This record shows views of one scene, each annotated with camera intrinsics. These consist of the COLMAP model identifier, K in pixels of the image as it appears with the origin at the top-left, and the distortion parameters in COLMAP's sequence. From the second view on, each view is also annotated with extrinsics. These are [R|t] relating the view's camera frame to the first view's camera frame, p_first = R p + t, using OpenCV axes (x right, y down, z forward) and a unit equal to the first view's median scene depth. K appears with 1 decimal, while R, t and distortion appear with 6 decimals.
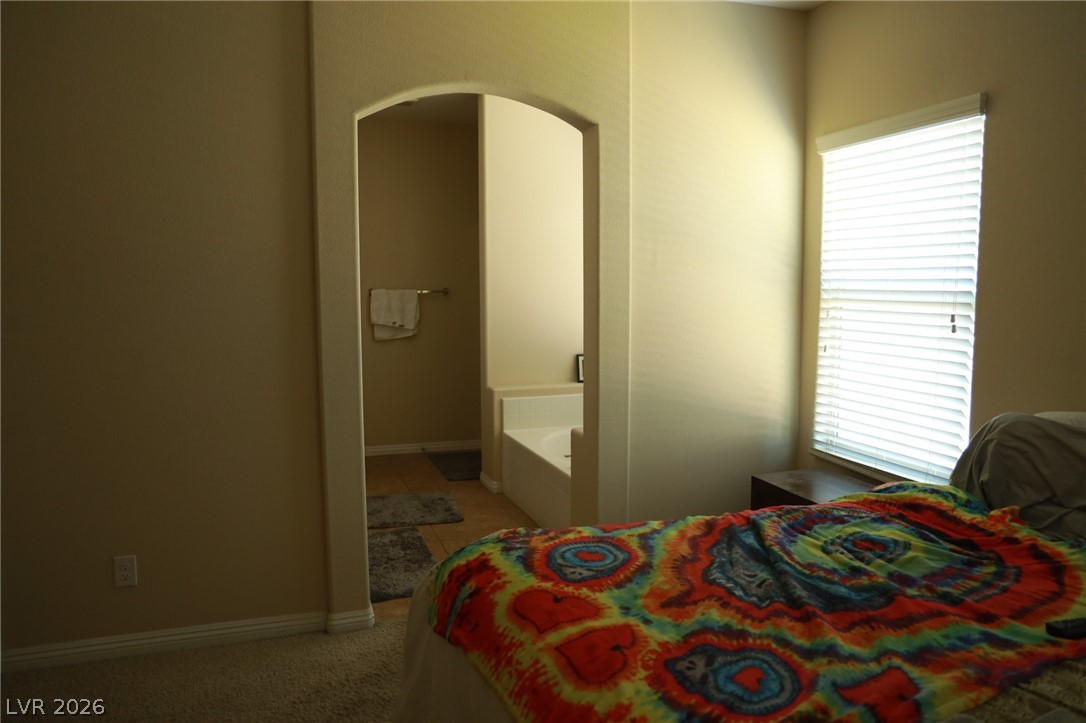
lens RADIAL K [[778.0, 0, 541.4], [0, 778.0, 354.5], [0, 0, 1]] dist [-0.040129, -0.003027]
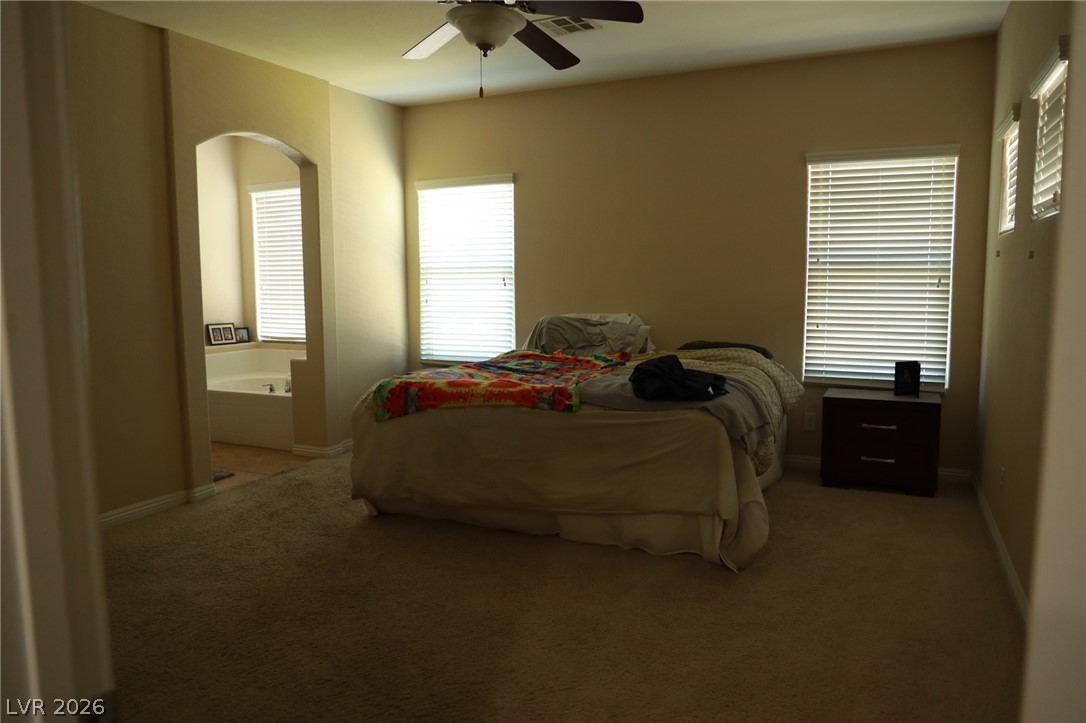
lens RADIAL K [[778.0, 0, 541.6], [0, 778.0, 363.6], [0, 0, 1]] dist [-0.040129, -0.003027]
pose [[0.685516, -0.080851, 0.723554, -0.844819], [0.074628, 0.996383, 0.040632, 0.092066], [-0.724223, 0.026143, 0.689070, -0.468142]]
